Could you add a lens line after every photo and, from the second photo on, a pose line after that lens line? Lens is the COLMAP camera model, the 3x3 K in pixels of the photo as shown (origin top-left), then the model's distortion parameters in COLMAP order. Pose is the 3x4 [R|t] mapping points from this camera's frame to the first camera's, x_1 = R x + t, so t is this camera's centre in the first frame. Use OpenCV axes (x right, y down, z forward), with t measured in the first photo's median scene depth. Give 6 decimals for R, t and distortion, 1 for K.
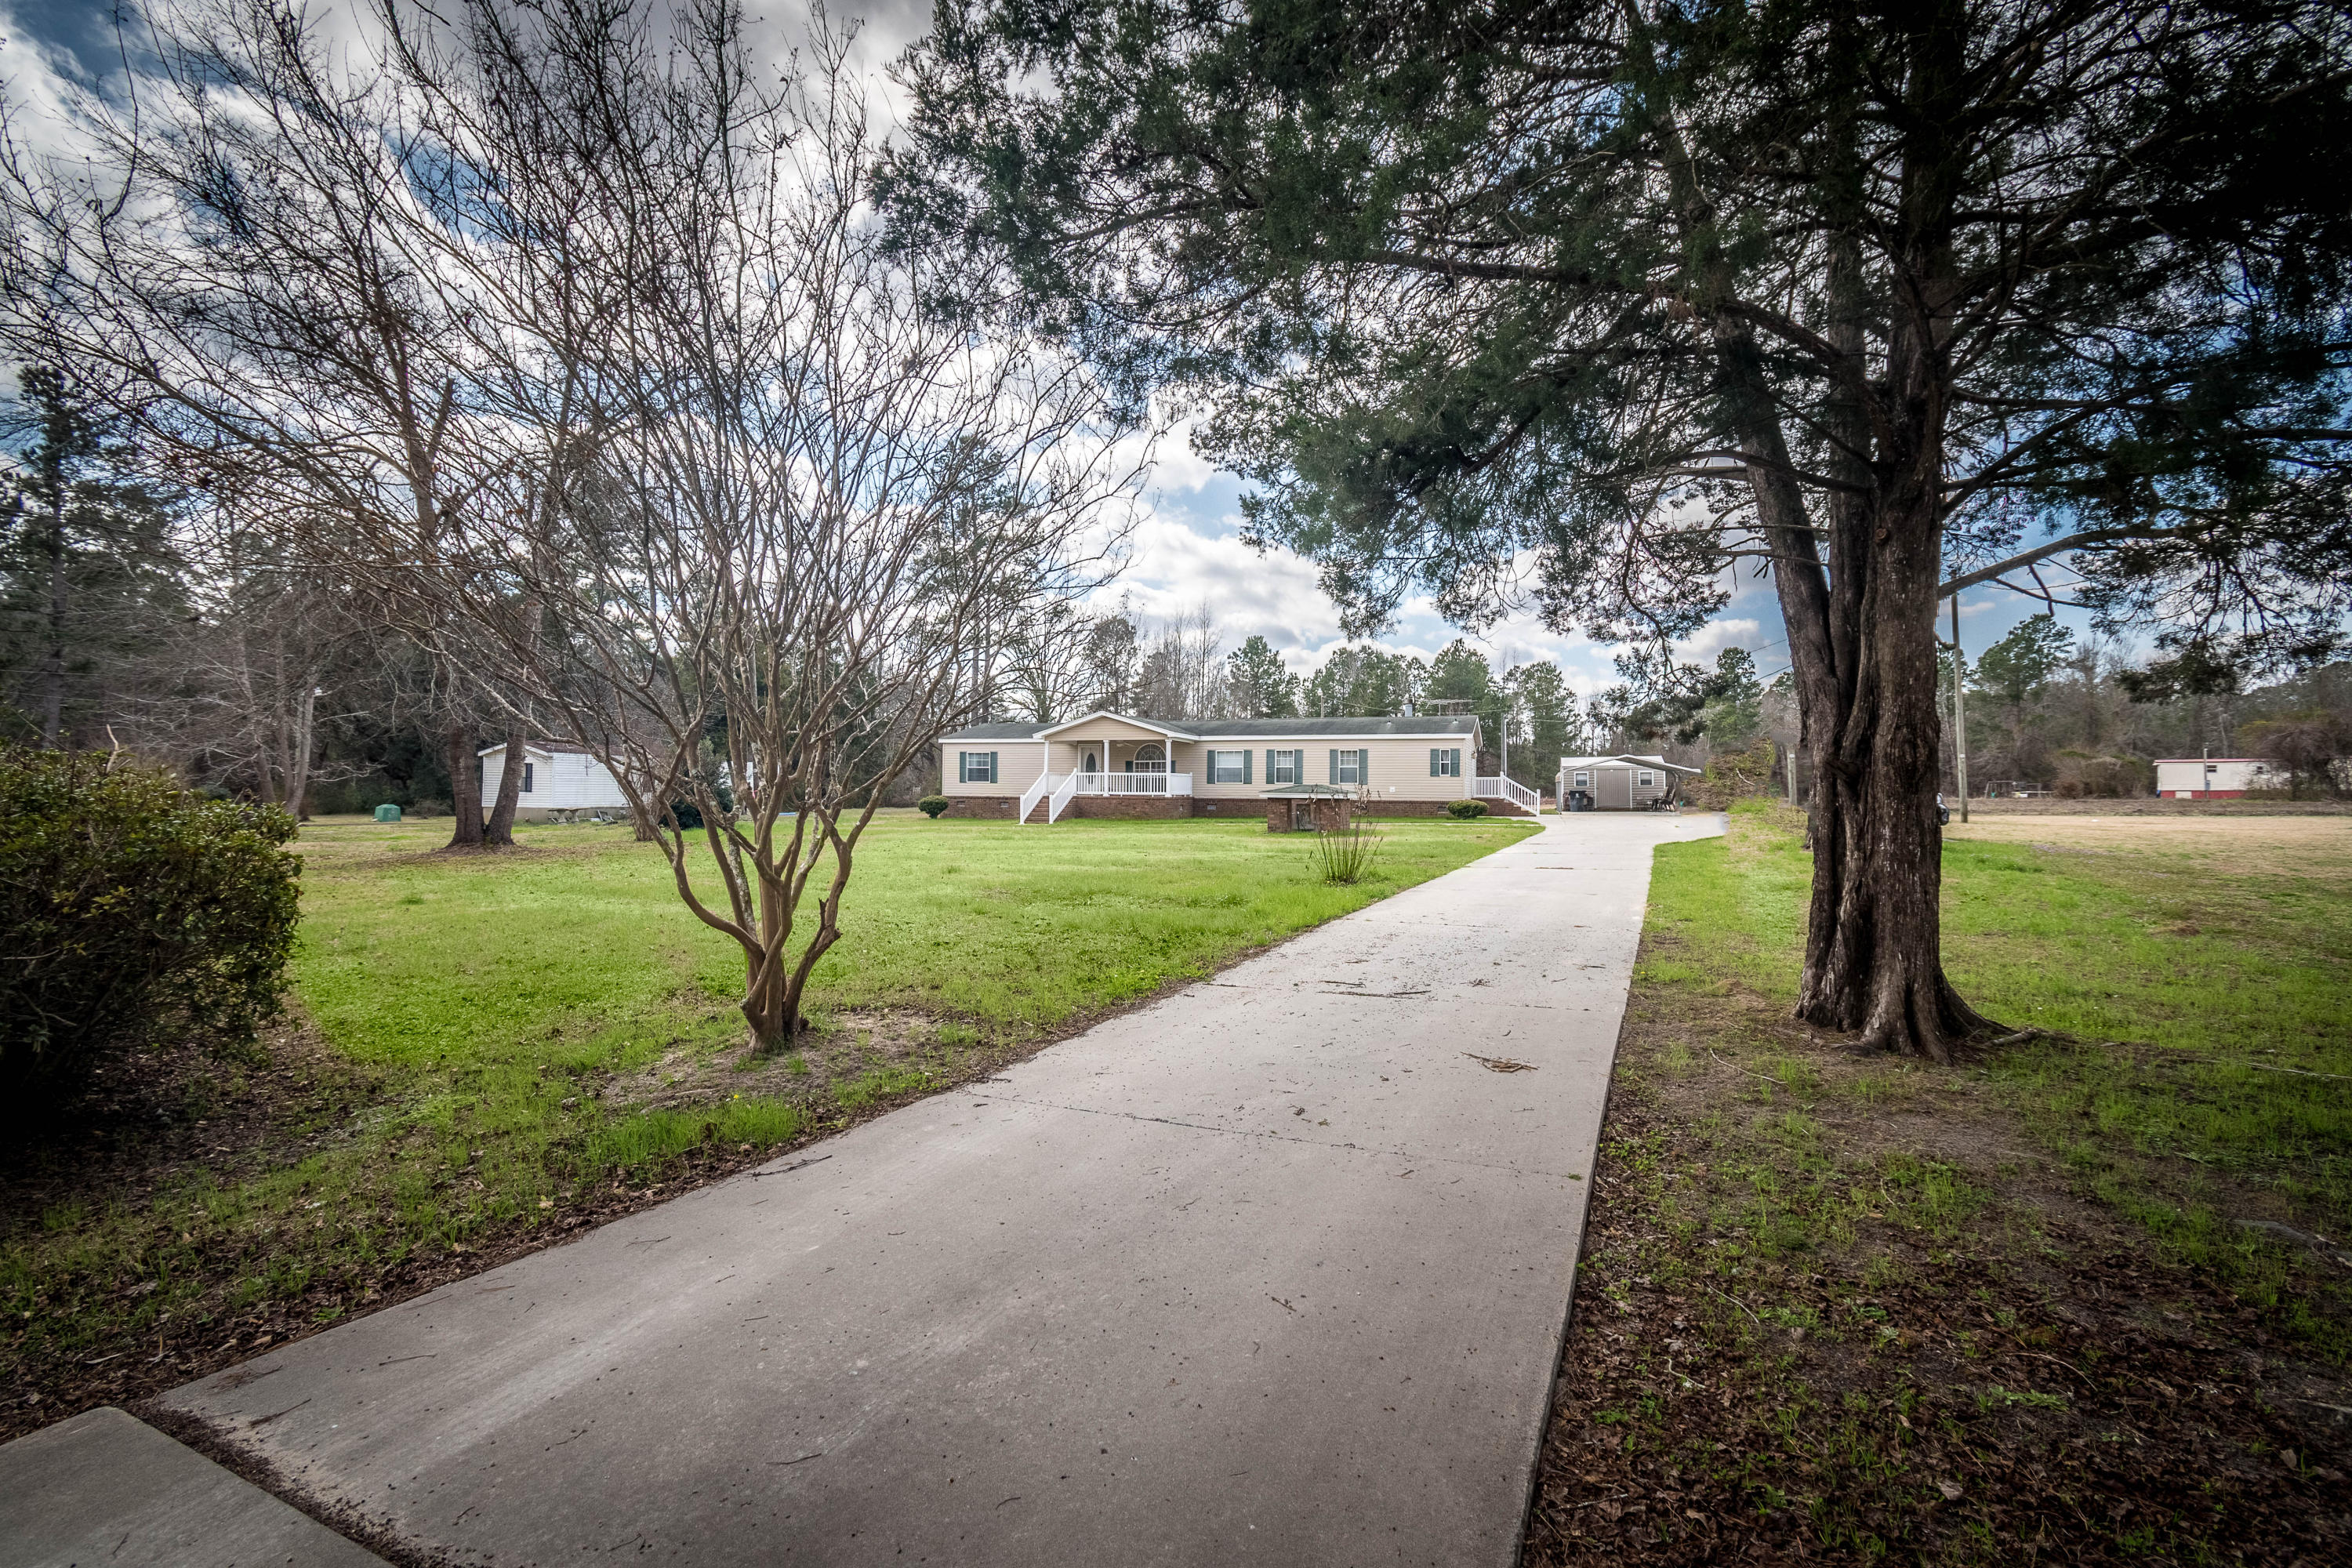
lens RADIAL K [[1036.5, 0, 1175.2], [0, 1036.5, 725.7], [0, 0, 1]] dist [0.000091, 0.000750]
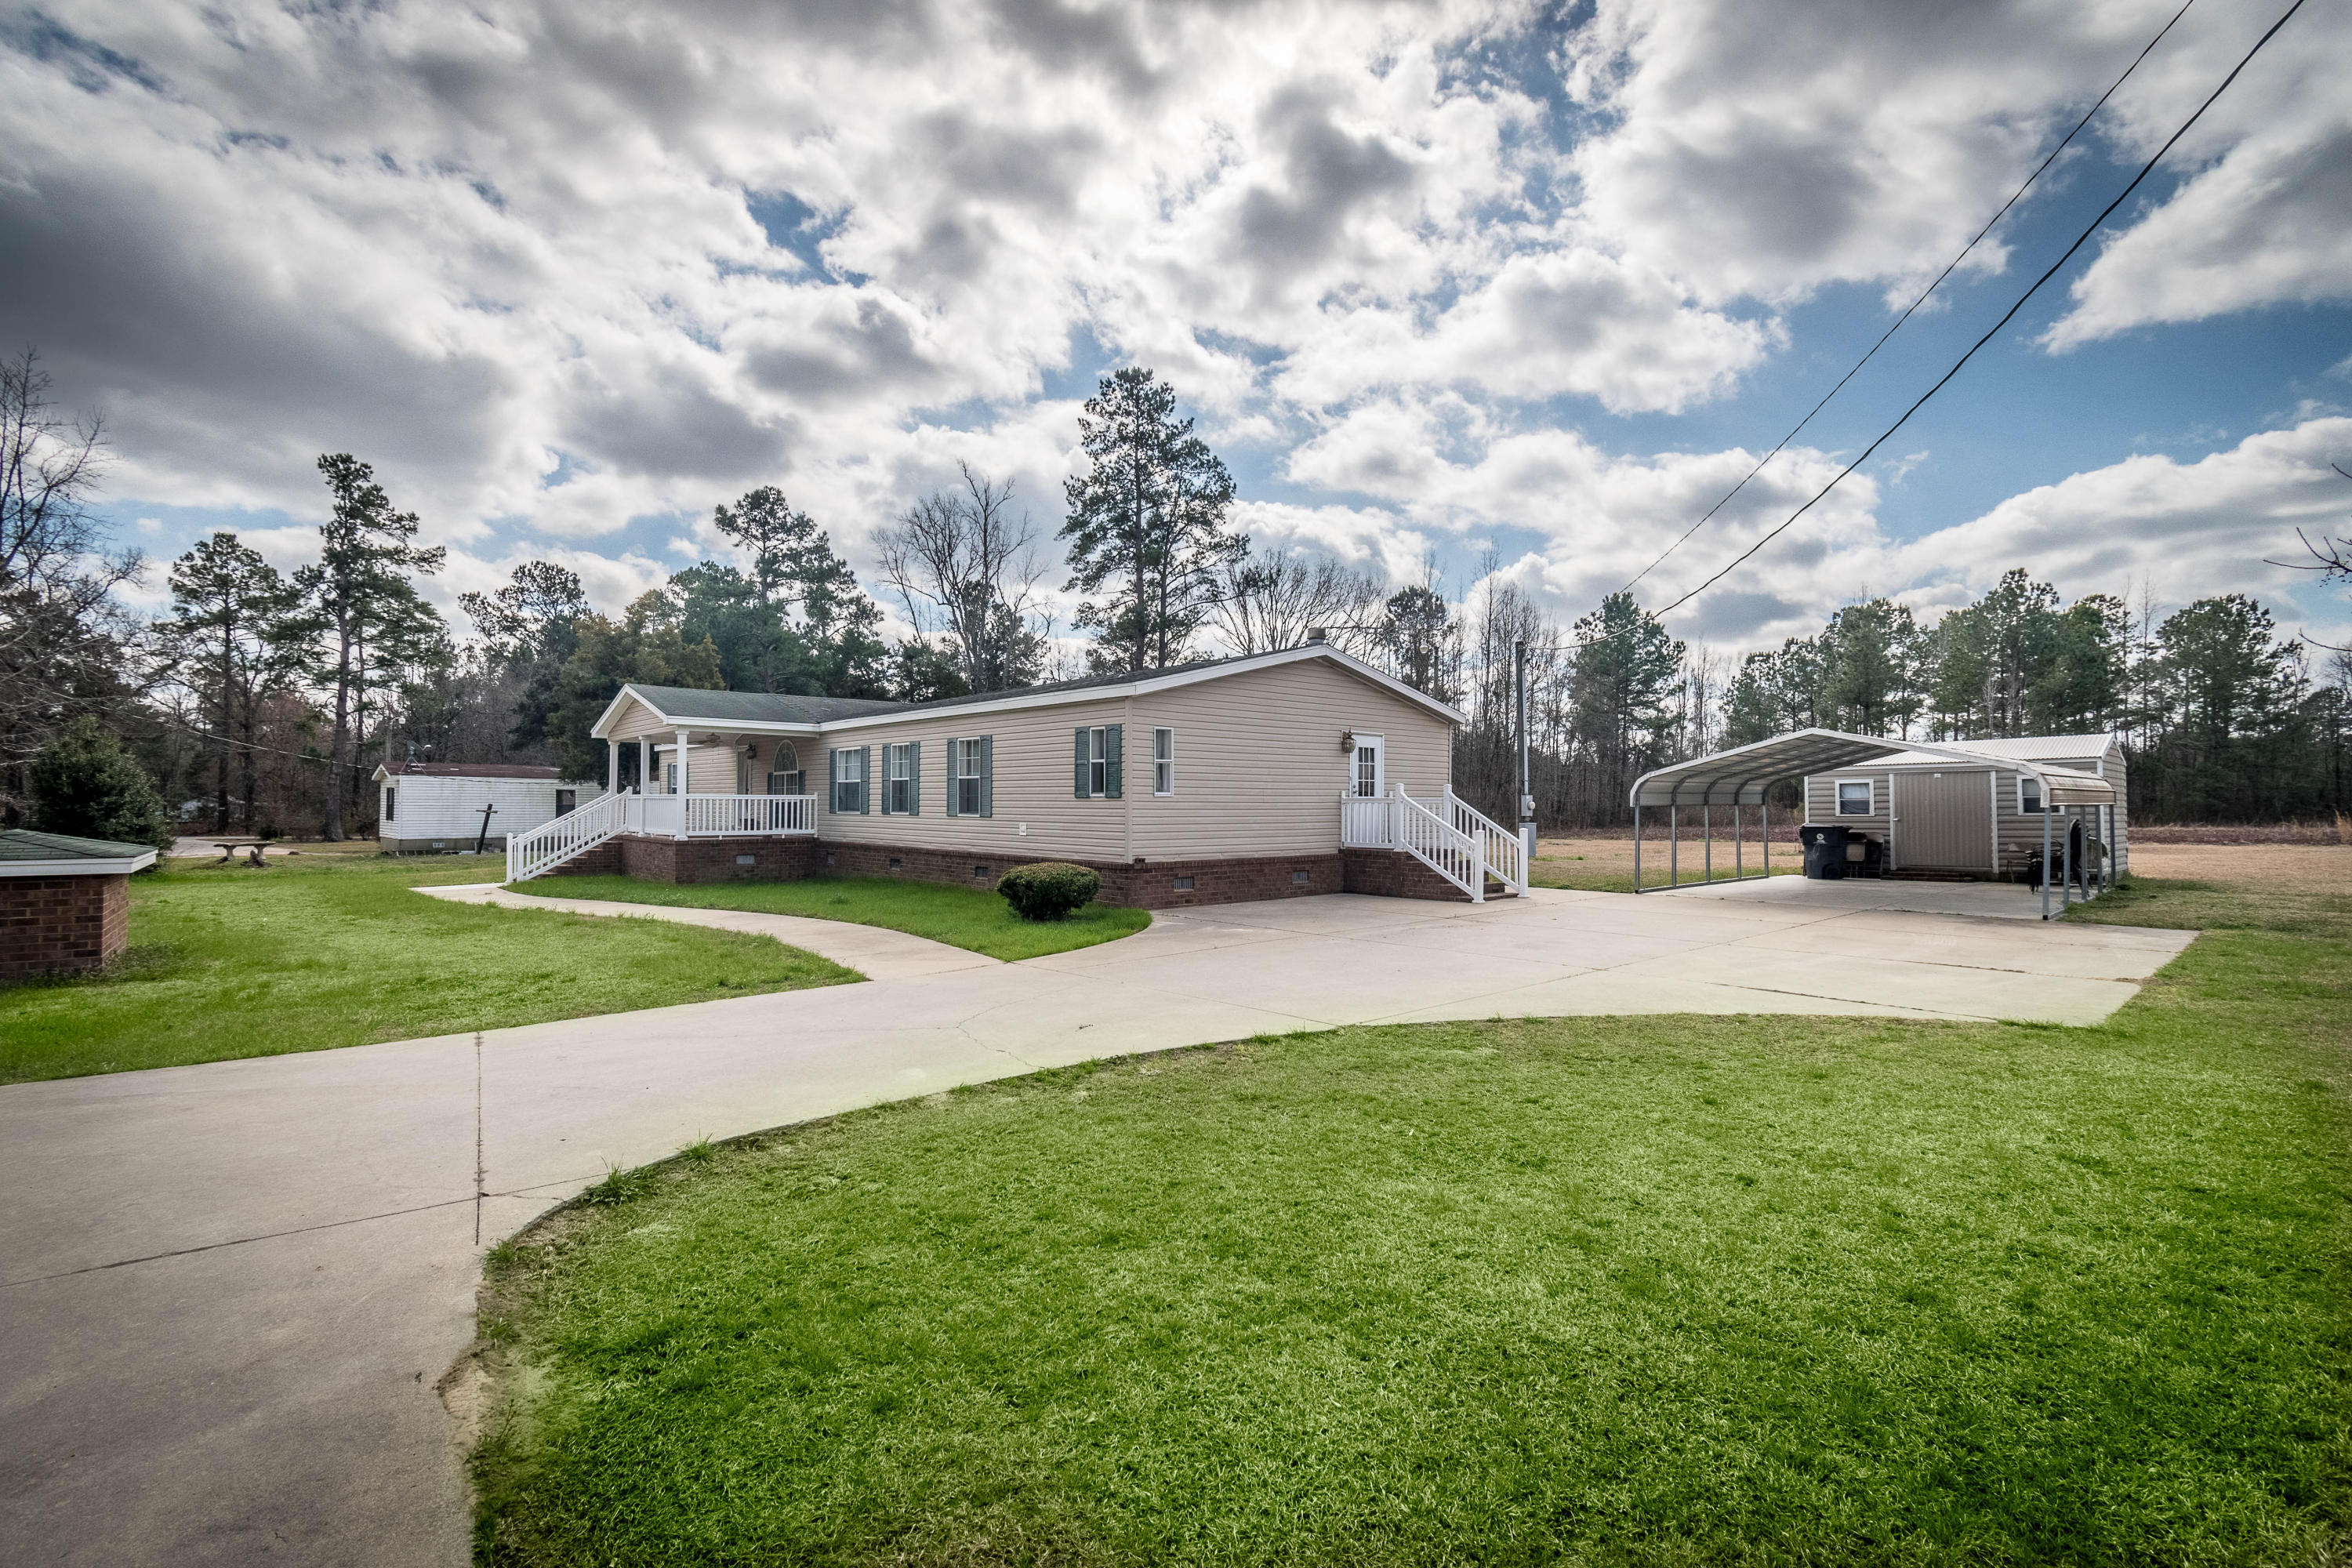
lens RADIAL K [[1034.3, 0, 1176.2], [0, 1034.3, 738.2], [0, 0, 1]] dist [0.001674, -0.000127]
pose [[0.867461, -0.035026, -0.496270, 0.447324], [0.033327, 0.999369, -0.012280, 0.030051], [0.496387, -0.005886, 0.868081, 0.632639]]
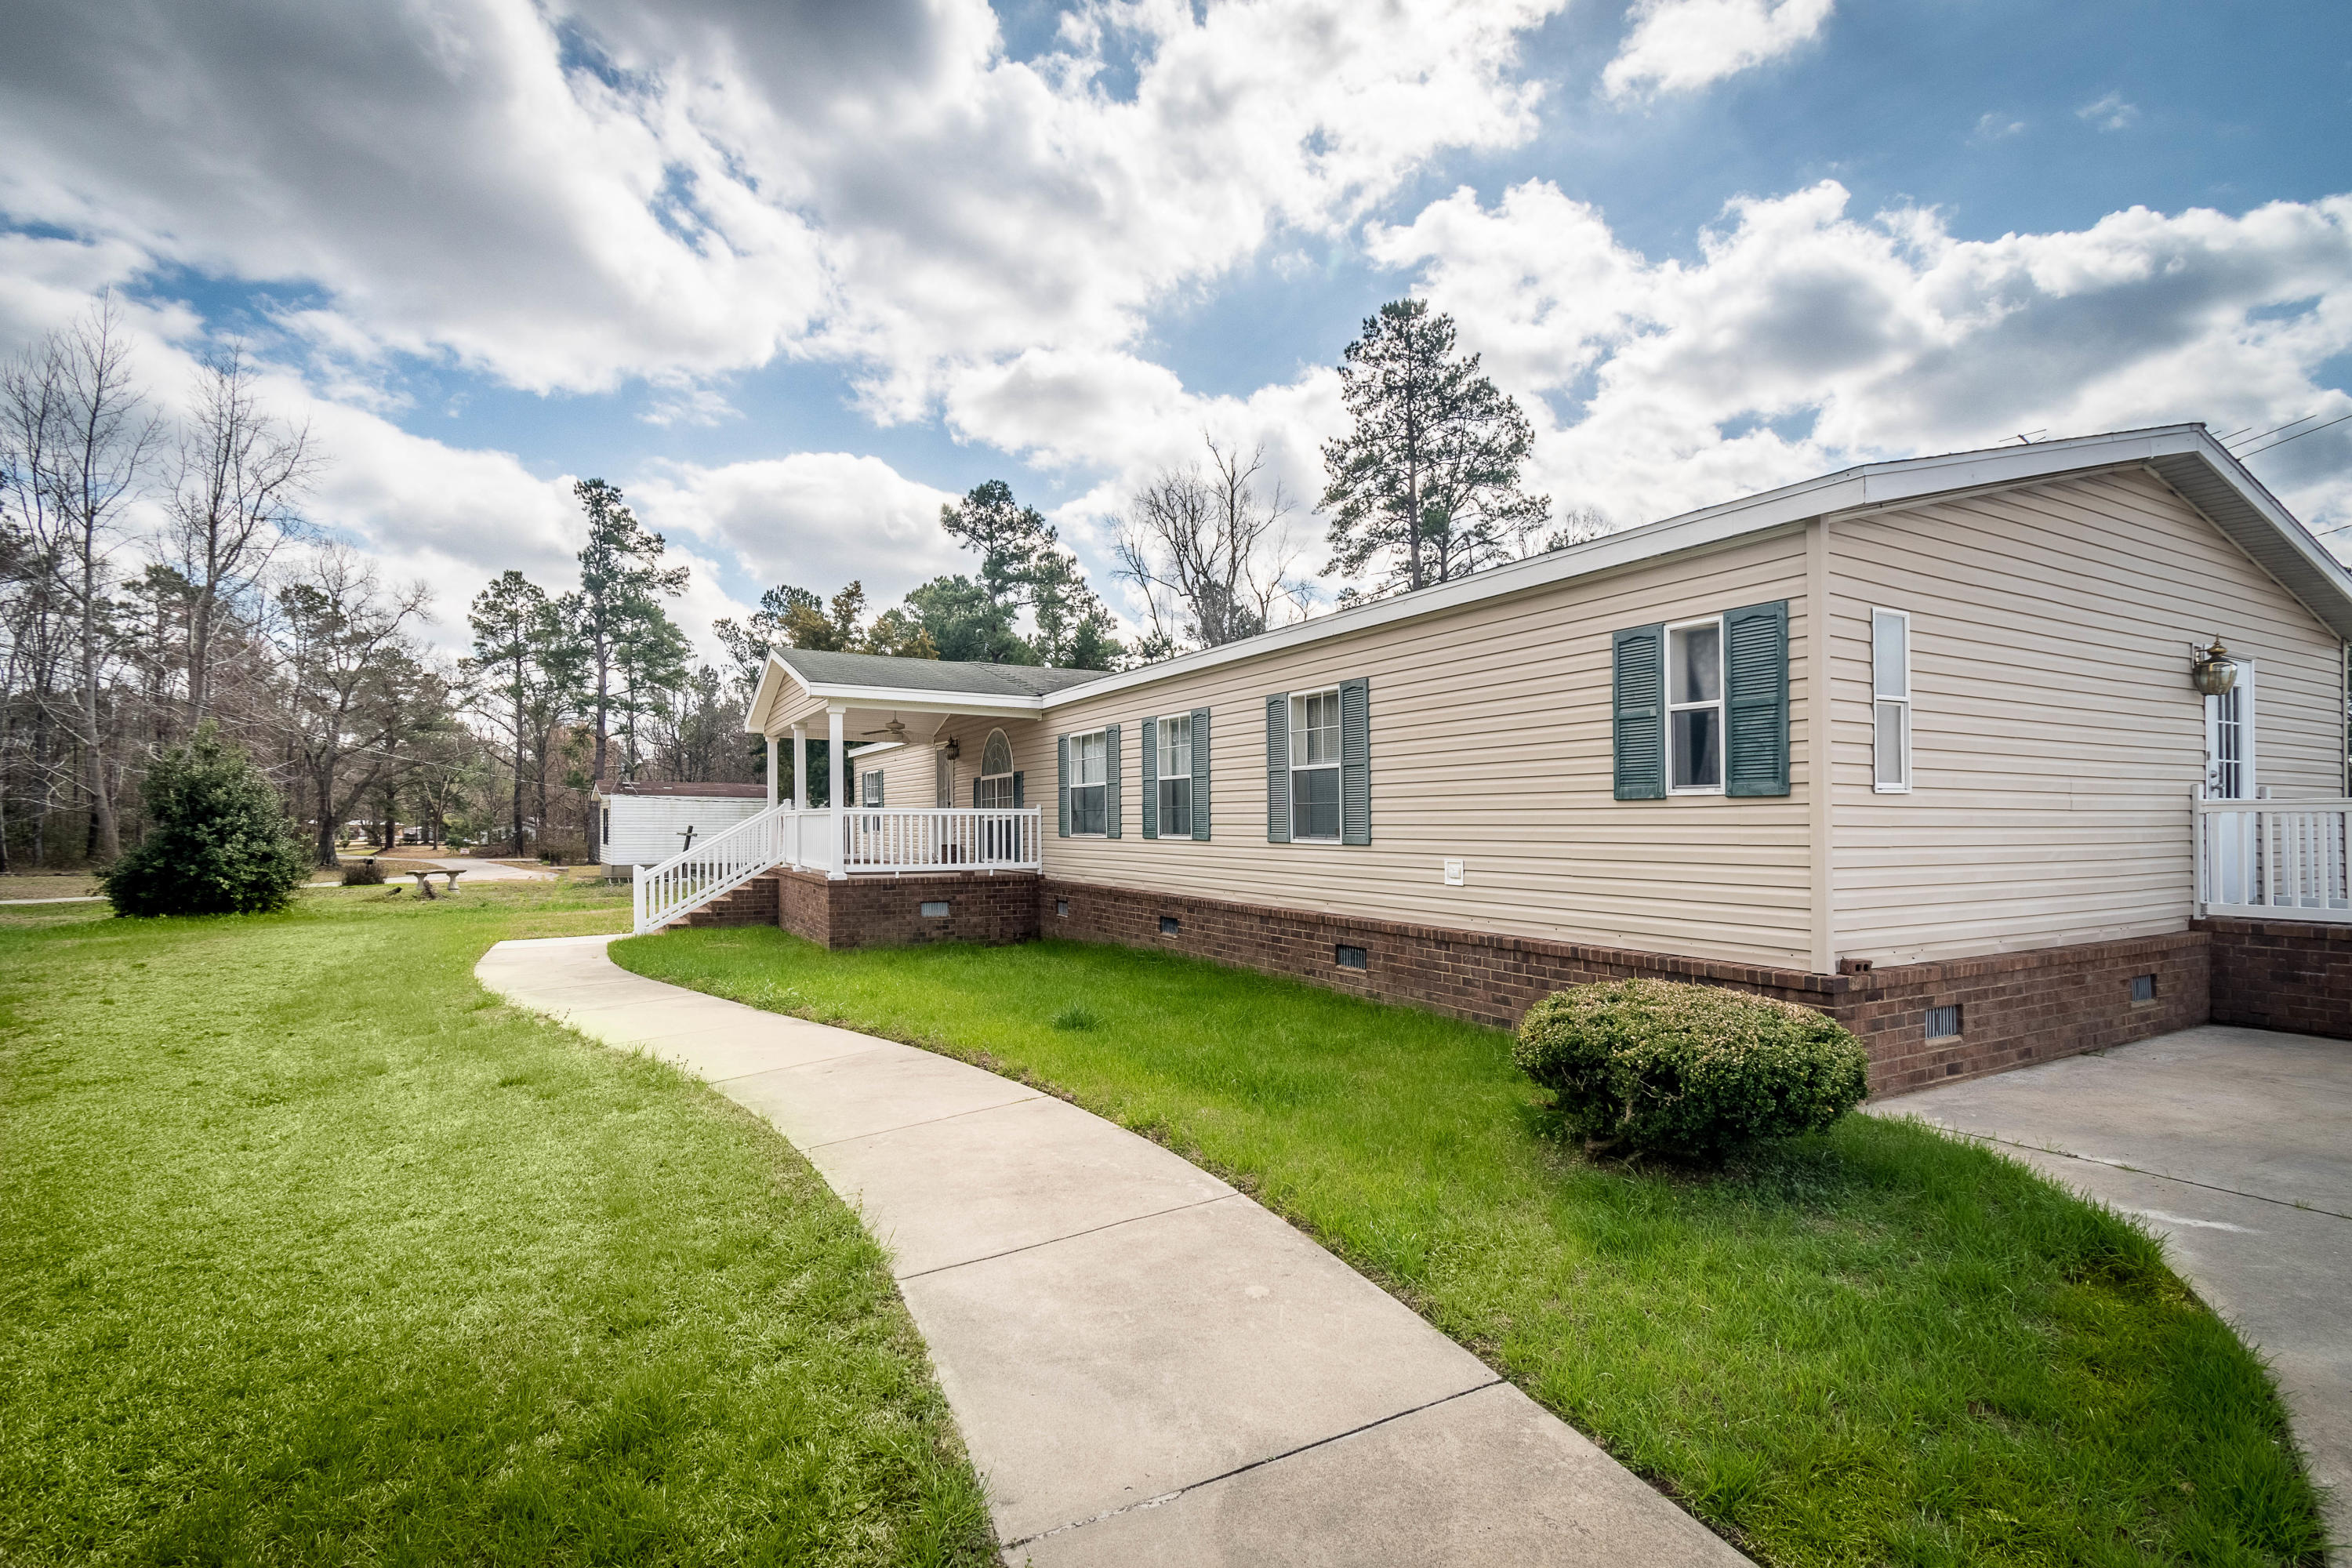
lens RADIAL K [[1051.0, 0, 1176.0], [0, 1051.0, 784.0], [0, 0, 1]] dist [-0.001306, 0.000168]
pose [[0.738933, -0.032784, -0.672981, 0.287430], [0.046167, 0.998932, 0.002029, 0.039882], [0.672196, -0.032568, 0.739657, 0.777725]]
